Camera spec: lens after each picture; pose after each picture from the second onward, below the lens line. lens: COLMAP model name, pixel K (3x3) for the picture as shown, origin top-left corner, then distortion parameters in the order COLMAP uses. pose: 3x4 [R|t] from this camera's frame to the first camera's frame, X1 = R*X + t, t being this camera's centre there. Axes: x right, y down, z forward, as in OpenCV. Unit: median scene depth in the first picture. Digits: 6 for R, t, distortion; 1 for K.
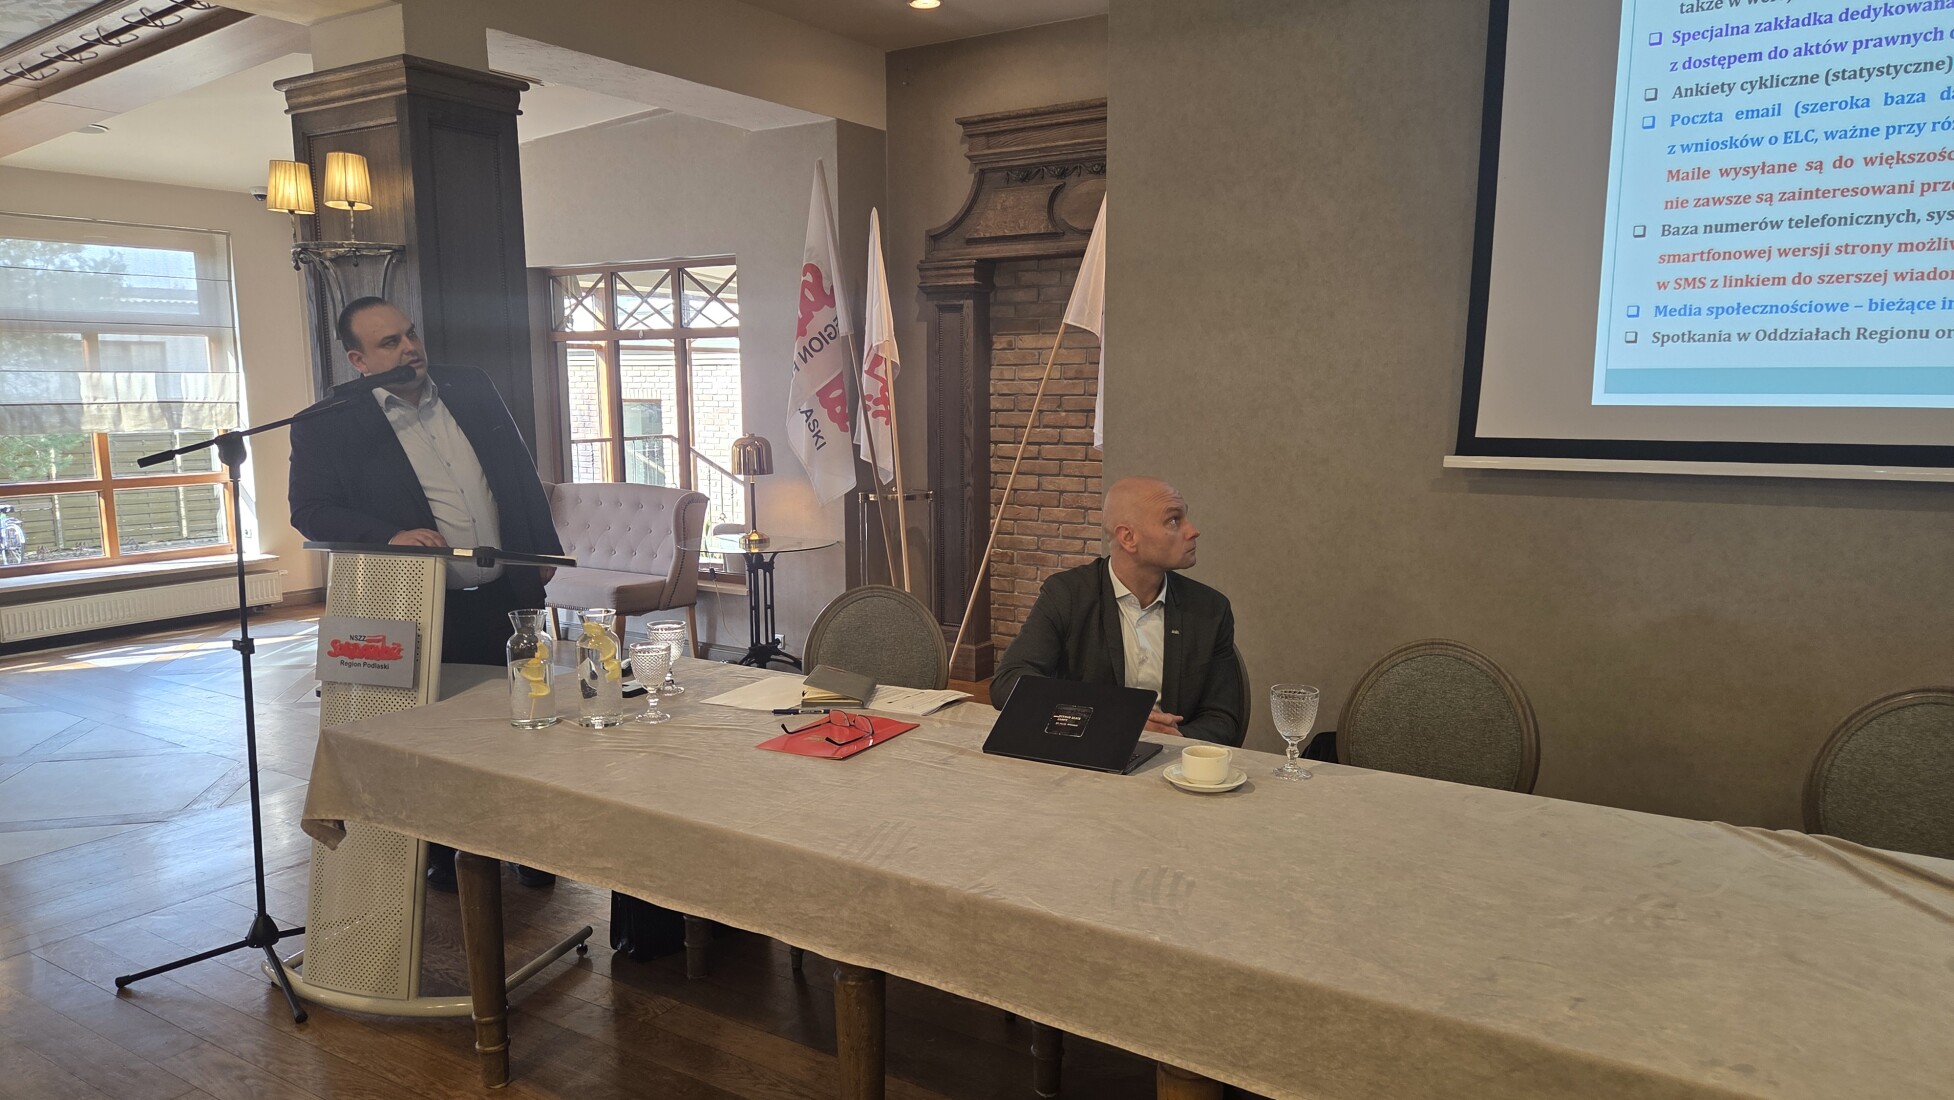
lens RADIAL K [[1322.0, 0, 965.3], [0, 1322.0, 576.8], [0, 0, 1]] dist [0.084188, -0.077162]
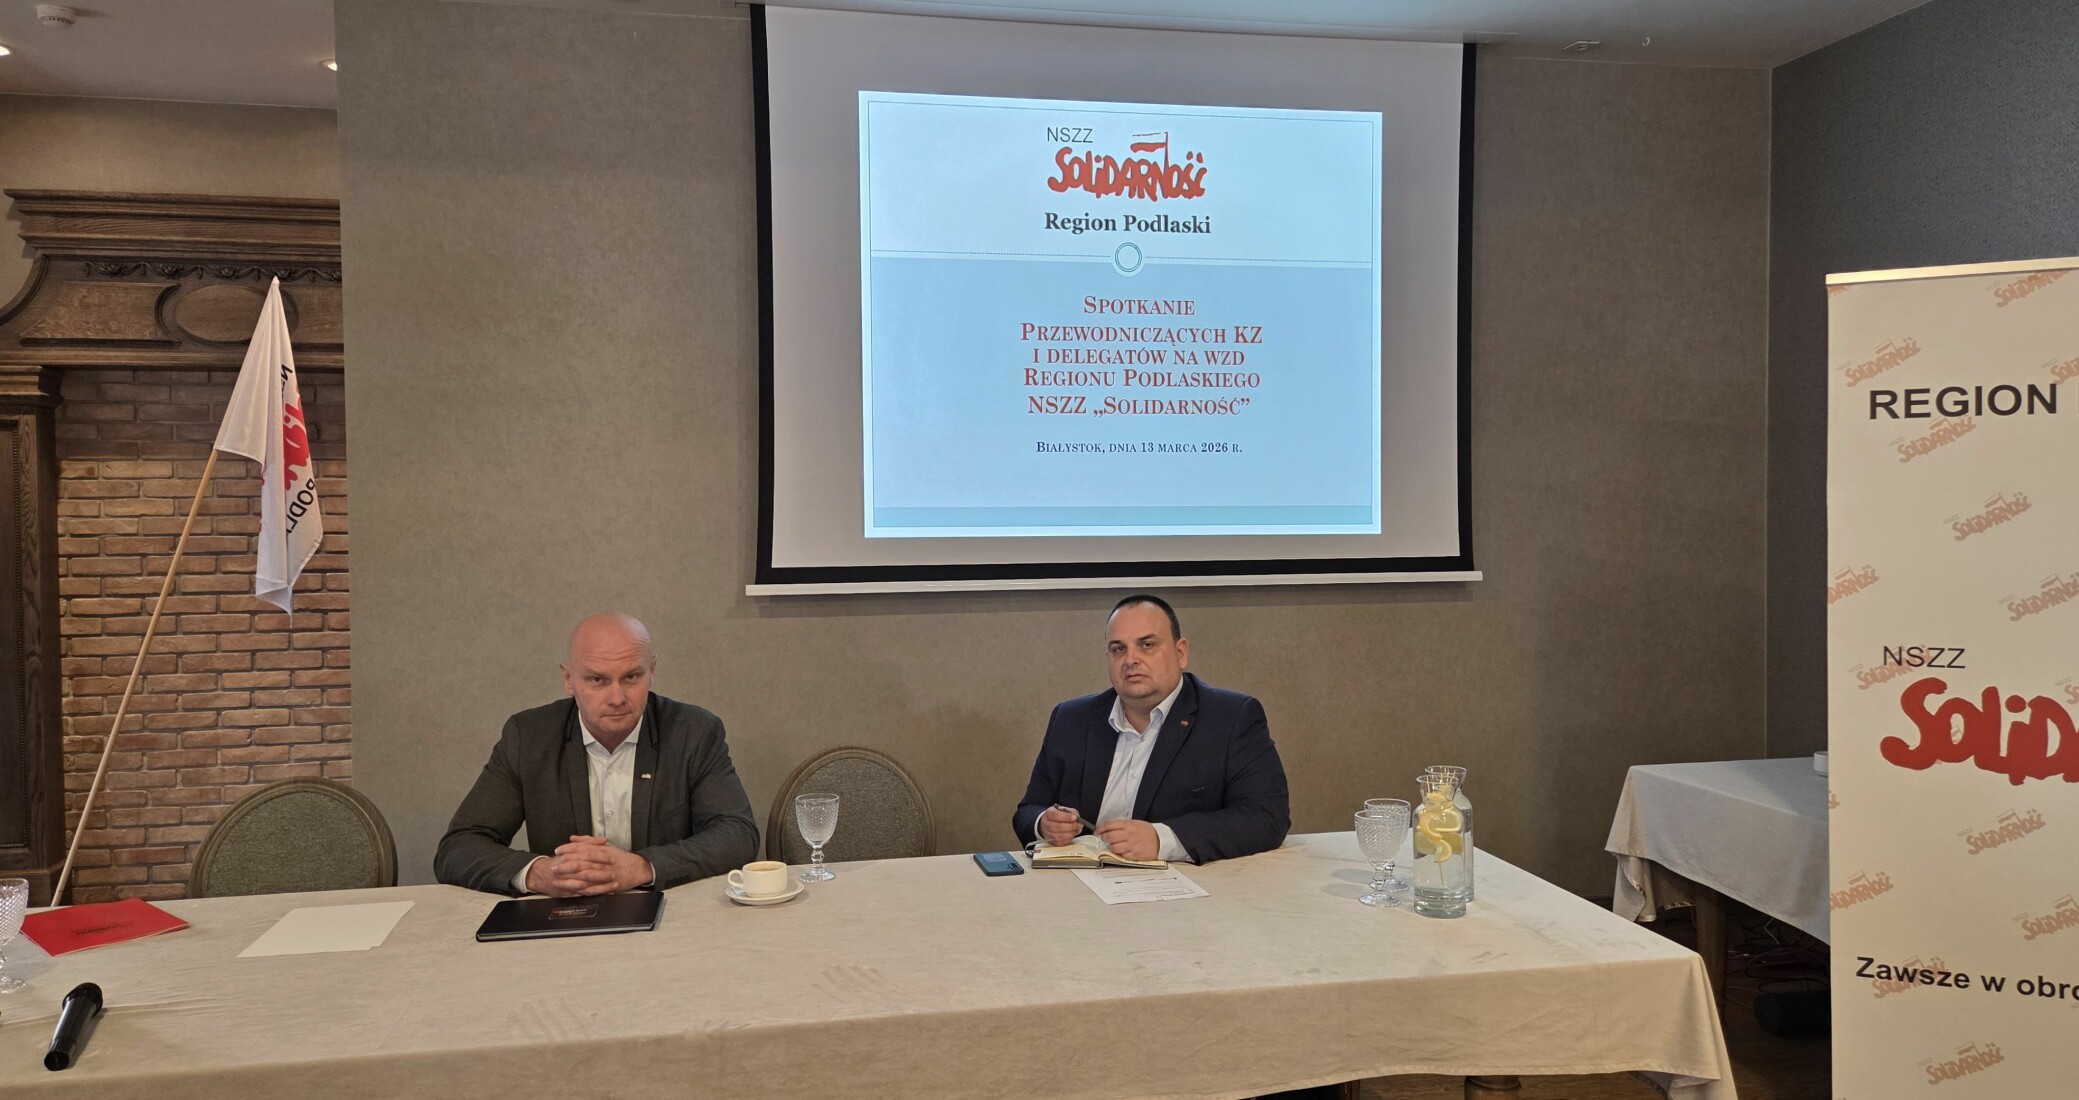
lens RADIAL K [[1425.4, 0, 1049.1], [0, 1425.4, 533.9], [0, 0, 1]] dist [0.074454, -0.066028]
pose [[0.709712, -0.019128, 0.704232, -0.248935], [0.109629, 0.990452, -0.083579, -0.006562], [-0.695910, 0.136521, 0.705033, -0.000375]]
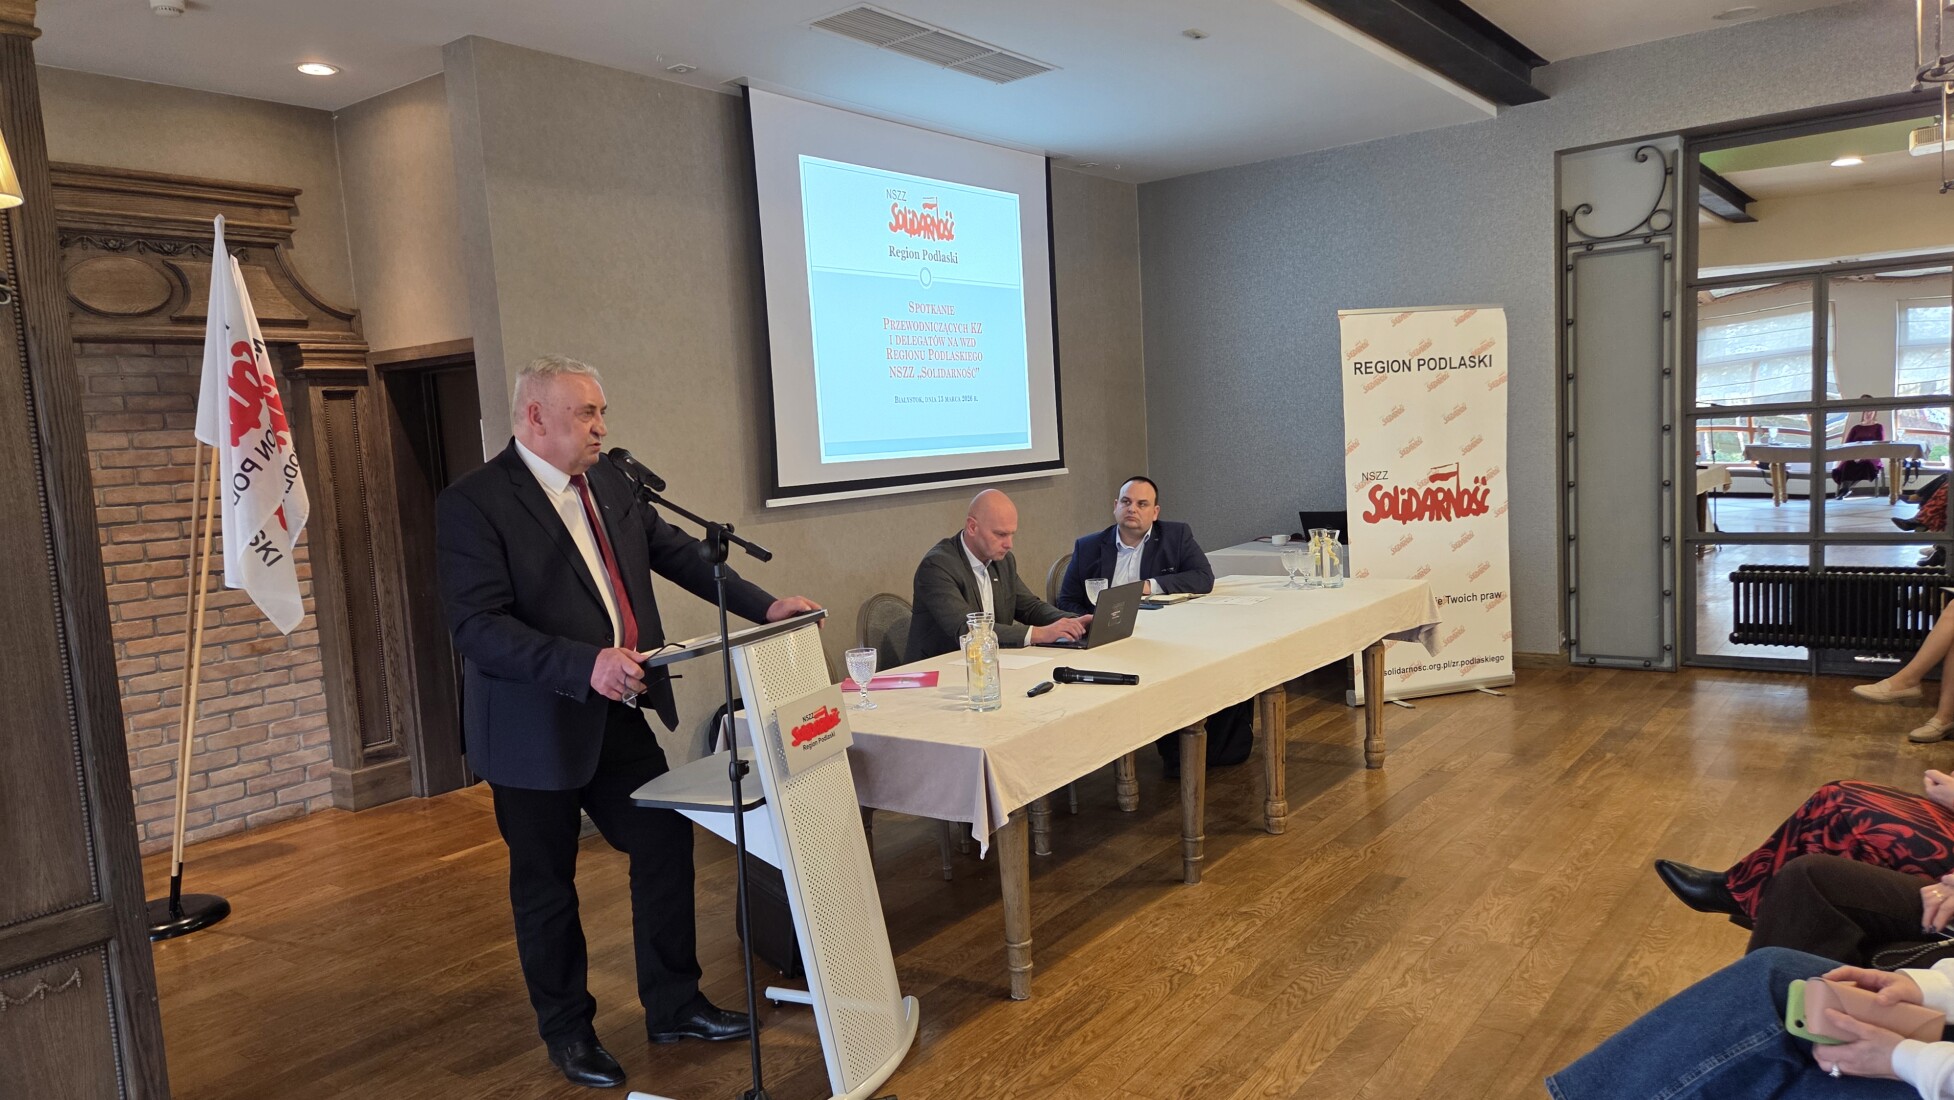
lens RADIAL K [[1322.0, 0, 965.3], [0, 1322.0, 576.8], [0, 0, 1]] dist [0.084188, -0.077162]
pose [[0.055492, -0.110025, 0.992378, -1.024575], [0.204071, 0.974179, 0.096596, -0.092135], [-0.977382, 0.197155, 0.076512, 0.584422]]
